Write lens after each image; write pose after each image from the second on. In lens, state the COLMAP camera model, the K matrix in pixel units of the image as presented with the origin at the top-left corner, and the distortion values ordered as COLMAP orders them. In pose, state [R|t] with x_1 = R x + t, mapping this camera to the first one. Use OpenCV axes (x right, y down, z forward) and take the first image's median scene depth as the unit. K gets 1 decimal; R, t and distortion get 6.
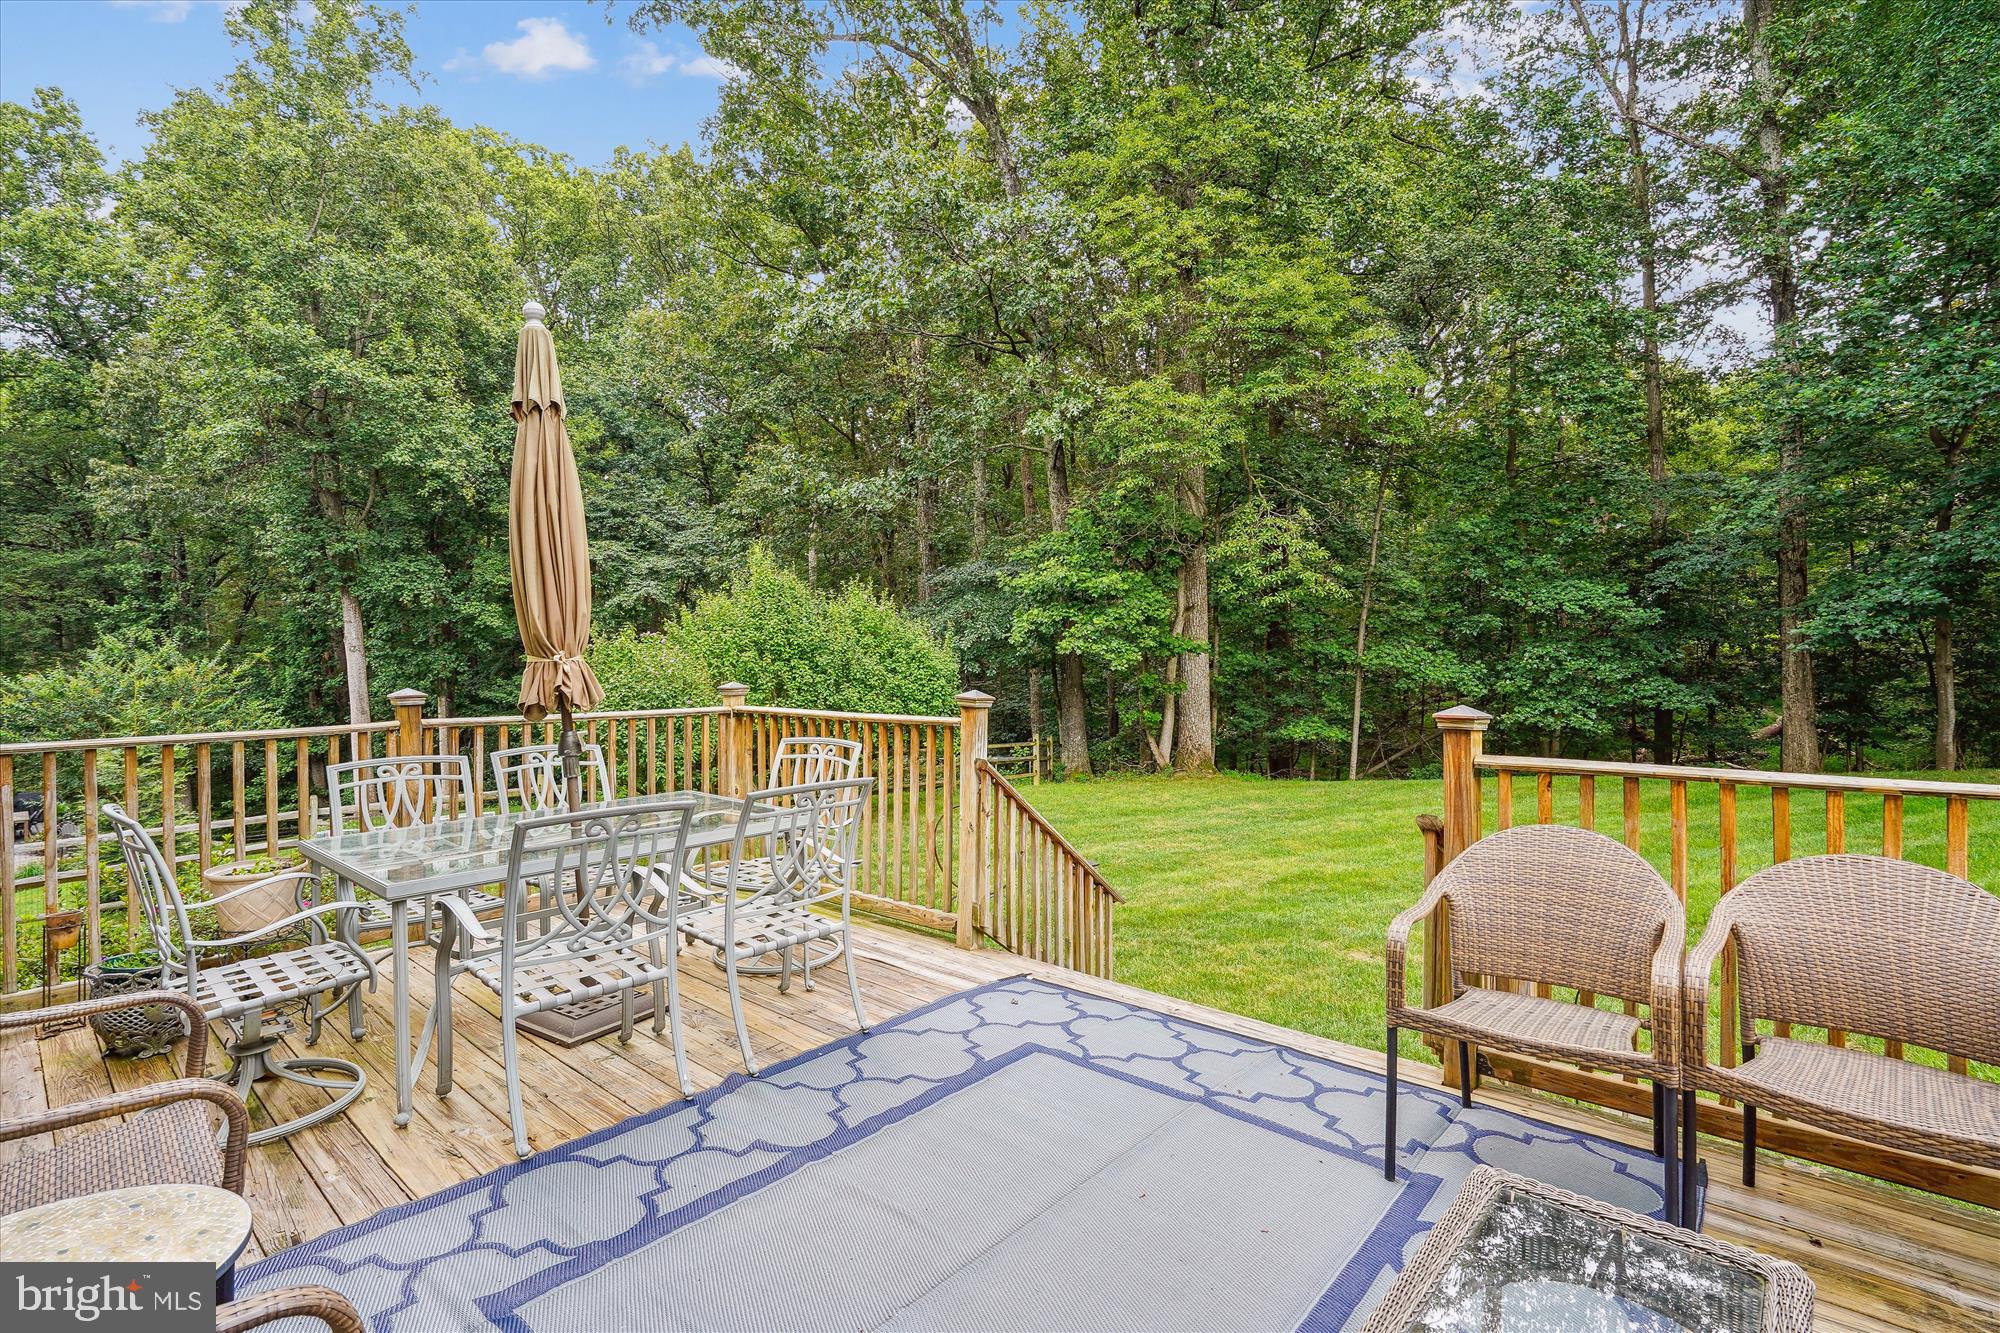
lens RADIAL K [[931.2, 0, 997.2], [0, 931.2, 659.0], [0, 0, 1]] dist [-0.032575, 0.008752]
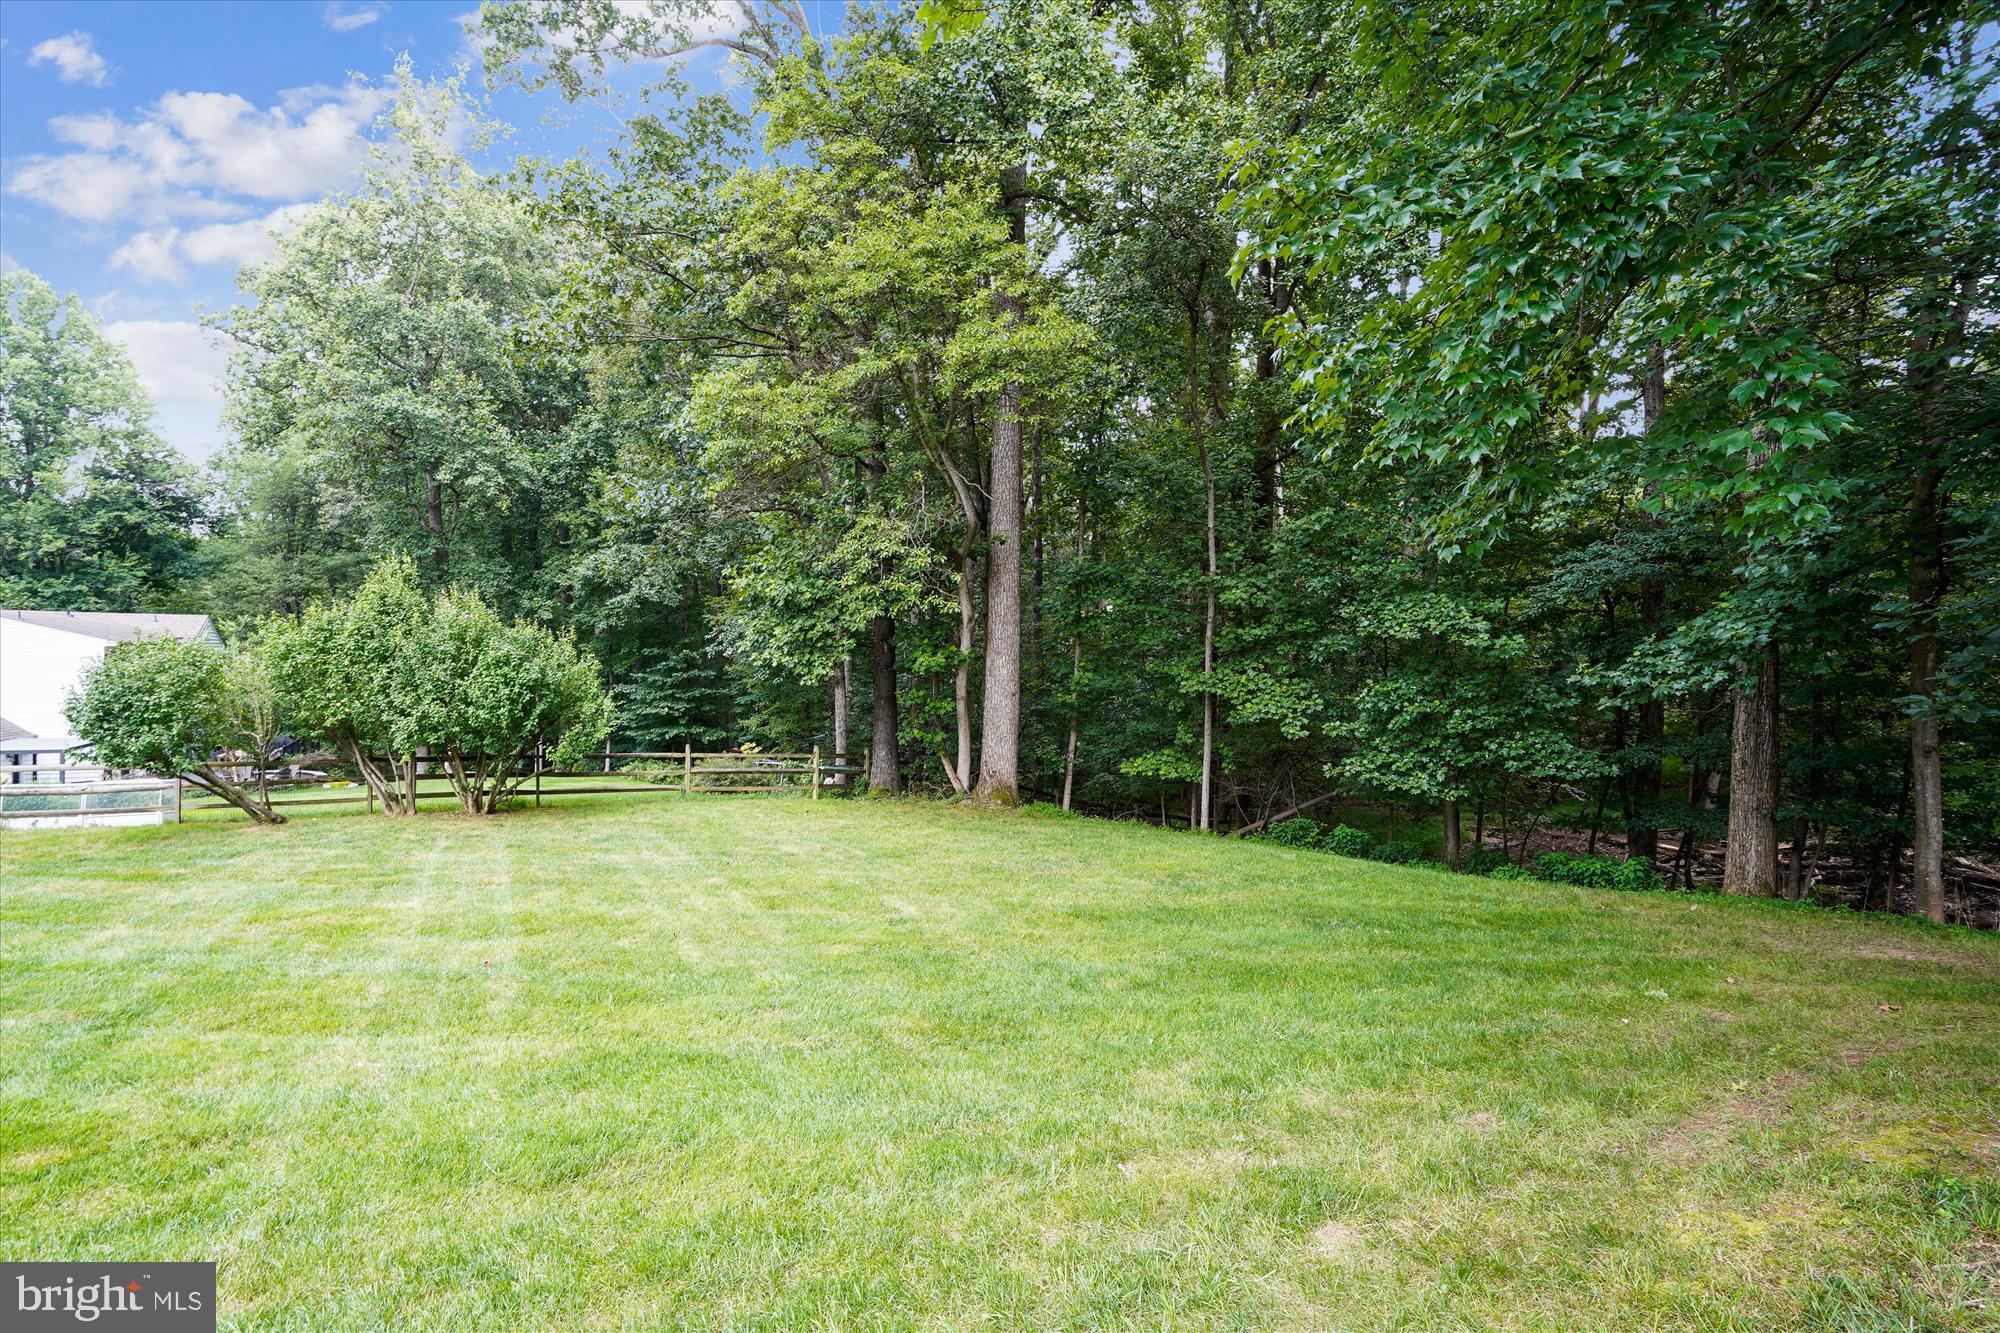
lens RADIAL K [[931.2, 0, 1000.1], [0, 931.2, 669.7], [0, 0, 1]] dist [-0.032575, 0.008752]
pose [[0.930437, 0.042185, -0.364017, 0.542175], [-0.034407, 0.999020, 0.027828, -0.030630], [0.364834, -0.013368, 0.930977, 0.164895]]
